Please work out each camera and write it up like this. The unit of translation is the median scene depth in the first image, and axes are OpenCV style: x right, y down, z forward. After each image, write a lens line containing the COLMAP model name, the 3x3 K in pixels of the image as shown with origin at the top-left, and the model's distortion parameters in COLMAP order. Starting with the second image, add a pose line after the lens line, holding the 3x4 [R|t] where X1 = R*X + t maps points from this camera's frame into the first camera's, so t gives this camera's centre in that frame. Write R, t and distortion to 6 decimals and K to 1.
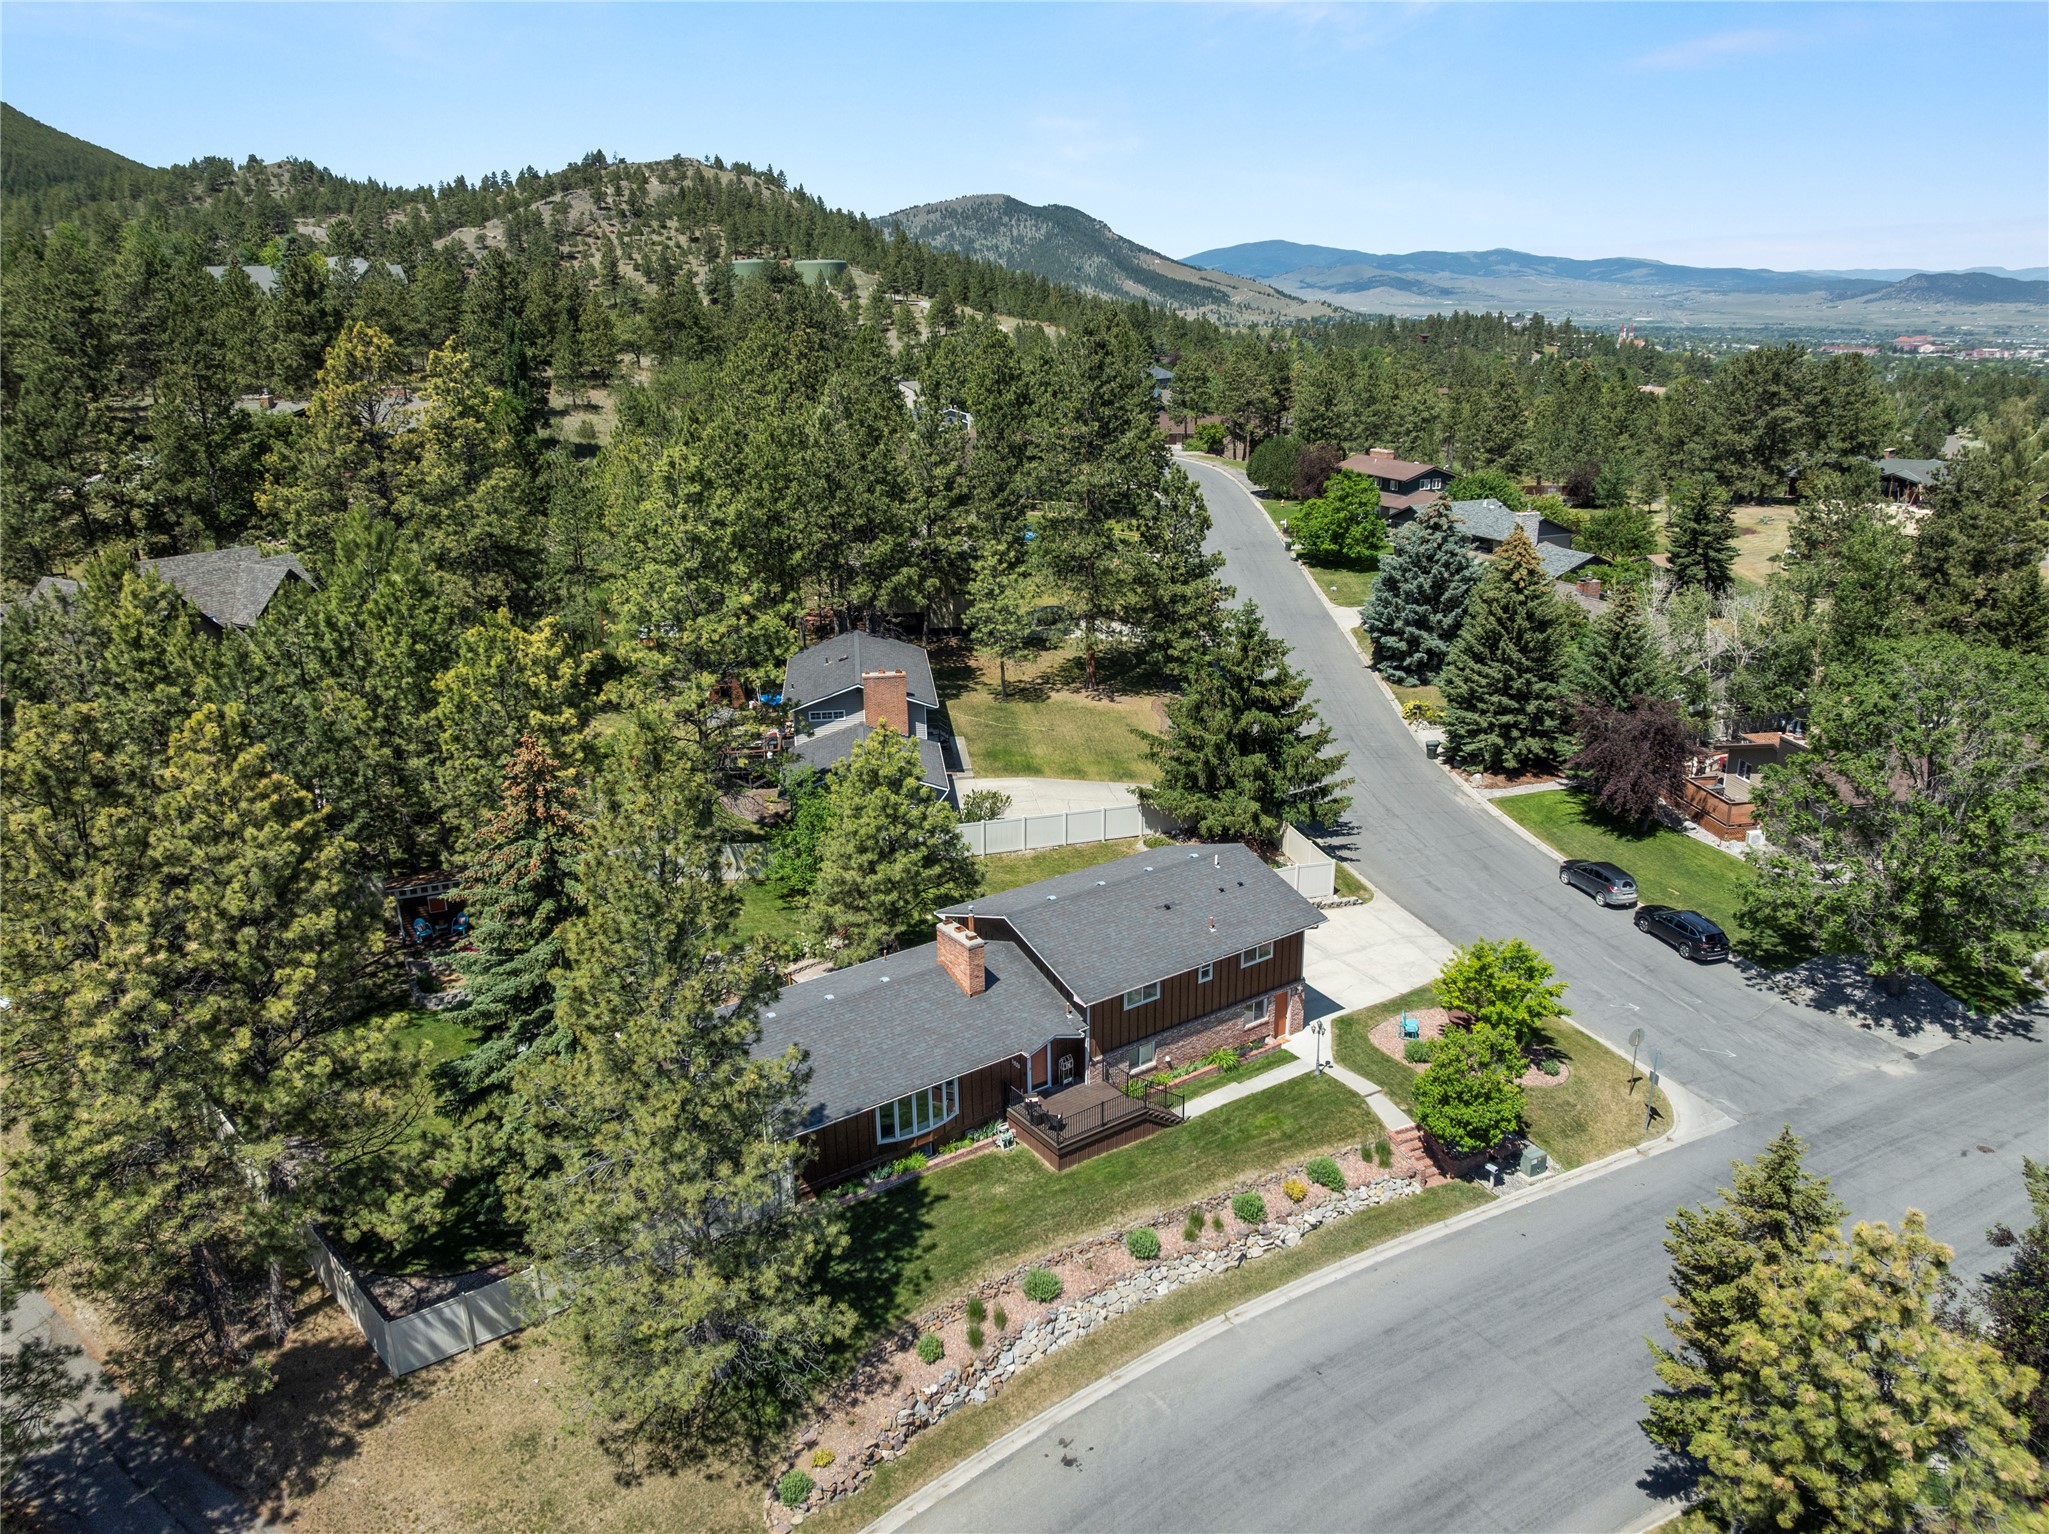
lens RADIAL K [[1451.5, 0, 1025.7], [0, 1451.5, 768.5], [0, 0, 1]] dist [-0.043575, 0.004798]
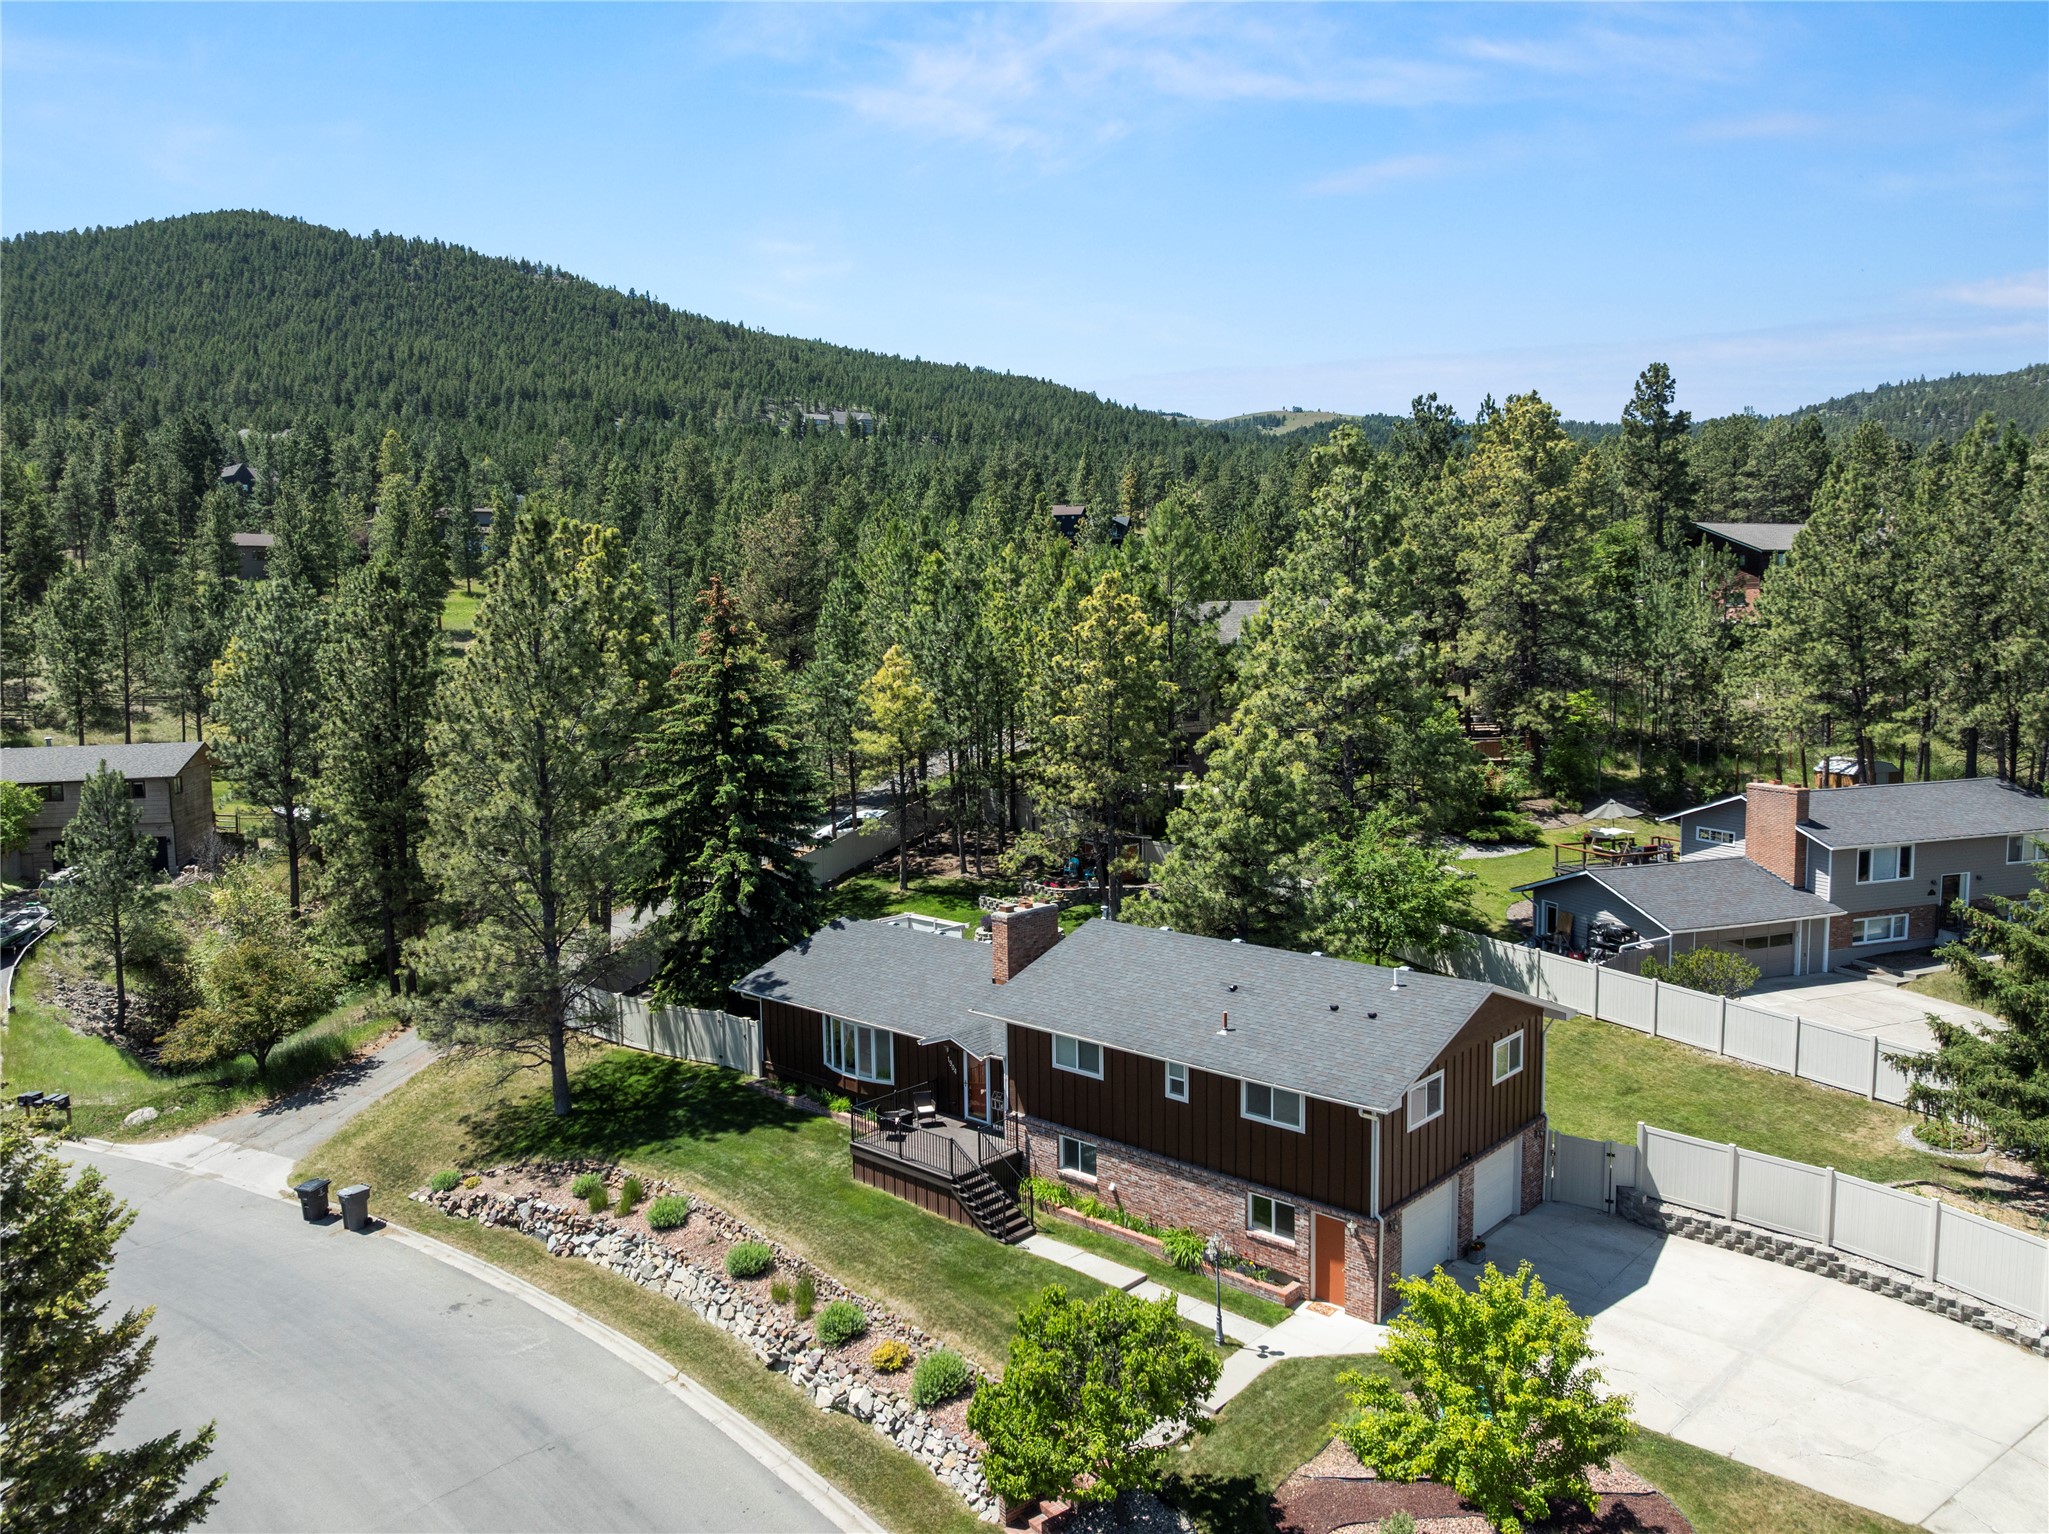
lens RADIAL K [[1451.5, 0, 1028.4], [0, 1451.5, 766.8], [0, 0, 1]] dist [-0.043575, 0.004798]
pose [[0.193182, 0.090226, -0.977006, 0.811909], [-0.297047, 0.954410, 0.029404, 0.014649], [0.935117, 0.284536, 0.211176, 0.884049]]
